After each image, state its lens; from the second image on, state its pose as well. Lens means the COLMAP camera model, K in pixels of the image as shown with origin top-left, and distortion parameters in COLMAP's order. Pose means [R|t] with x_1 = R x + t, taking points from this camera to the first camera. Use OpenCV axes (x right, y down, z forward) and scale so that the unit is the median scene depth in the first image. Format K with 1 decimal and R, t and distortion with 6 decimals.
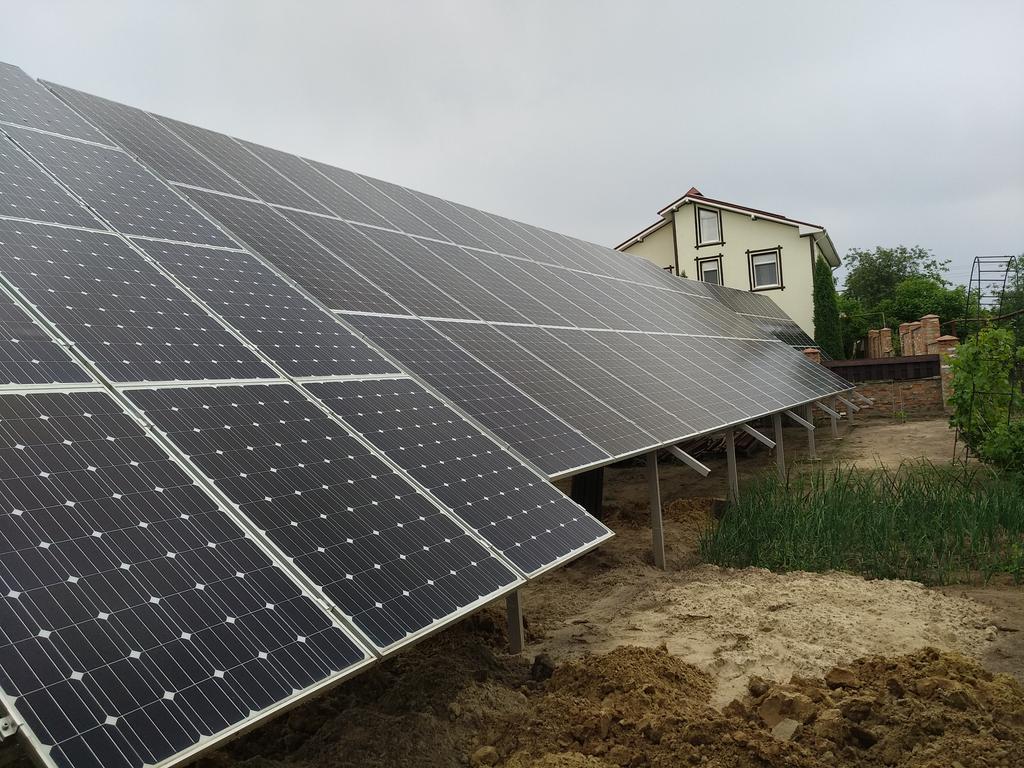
lens RADIAL K [[797.2, 0, 512.0], [0, 797.2, 384.0], [0, 0, 1]] dist [-0.054599, 0.094568]
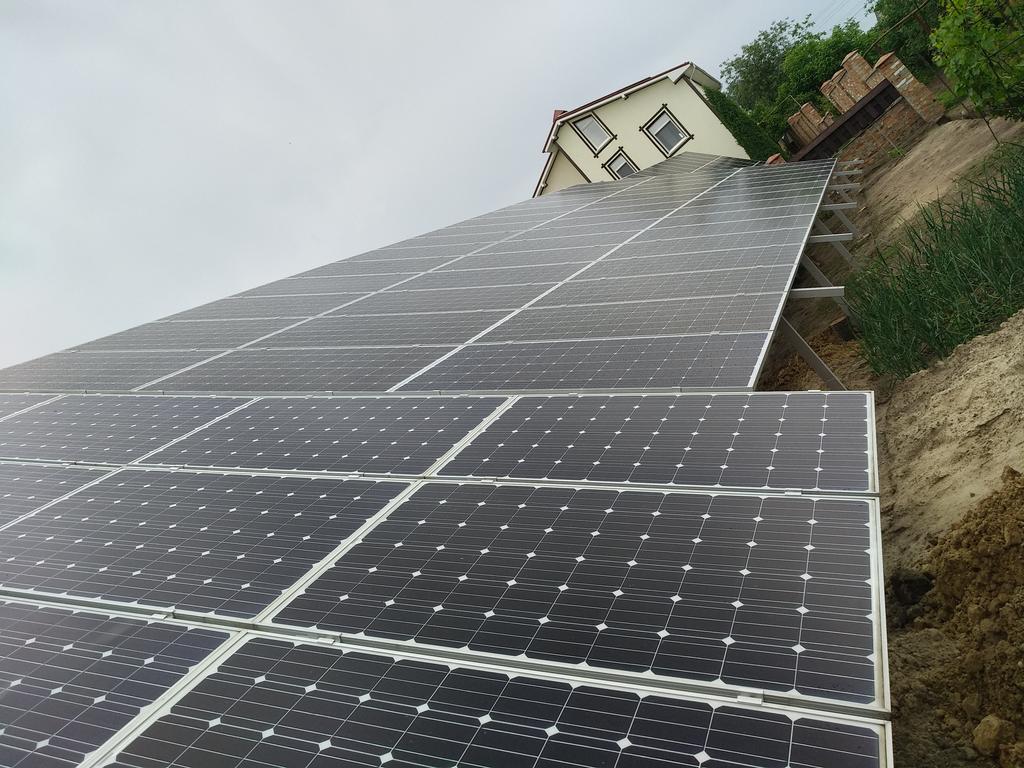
lens RADIAL K [[797.2, 0, 512.0], [0, 797.2, 384.0], [0, 0, 1]] dist [-0.054599, 0.094568]
pose [[0.802919, -0.596086, -0.001330, -0.095016], [0.596068, 0.802908, -0.006454, -0.013555], [0.004915, 0.004389, 0.999978, 0.145599]]
